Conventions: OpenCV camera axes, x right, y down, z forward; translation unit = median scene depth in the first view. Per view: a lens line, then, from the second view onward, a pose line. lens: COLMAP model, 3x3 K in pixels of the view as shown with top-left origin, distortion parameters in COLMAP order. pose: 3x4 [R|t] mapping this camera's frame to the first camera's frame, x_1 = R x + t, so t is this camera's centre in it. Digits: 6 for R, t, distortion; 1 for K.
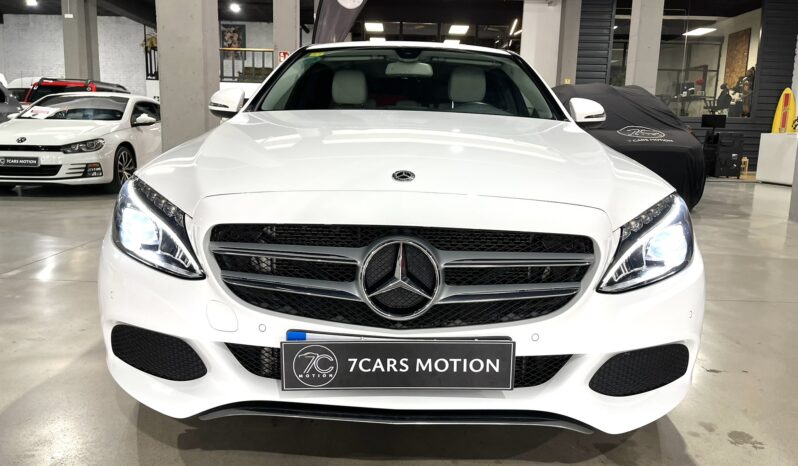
lens RADIAL K [[615.7, 0, 392.2], [0, 615.7, 233.4], [0, 0, 1]] dist [0.042777, -0.064970]
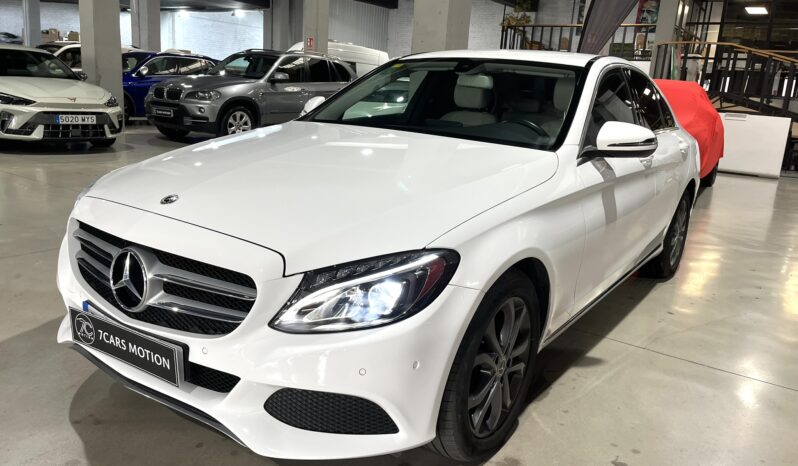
lens RADIAL K [[615.7, 0, 397.4], [0, 615.7, 237.0], [0, 0, 1]] dist [0.042777, -0.064970]
pose [[0.825327, 0.158753, -0.541879, 1.026450], [-0.131793, 0.987317, 0.088521, -0.179019], [0.549059, -0.001643, 0.835782, 0.193684]]
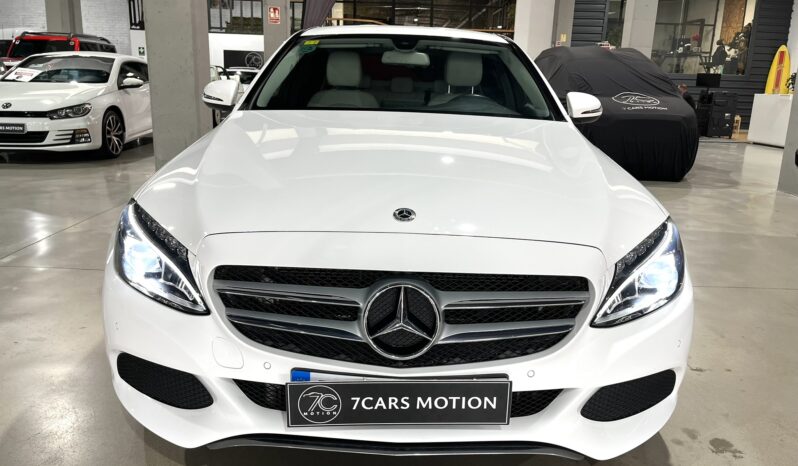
lens RADIAL K [[615.7, 0, 399.1], [0, 615.7, 235.2], [0, 0, 1]] dist [0.042777, -0.064970]
pose [[0.999727, -0.001063, 0.023343, -0.013036], [-0.000900, 0.996470, 0.083946, -0.135914], [-0.023350, -0.083944, 0.996197, -0.011047]]
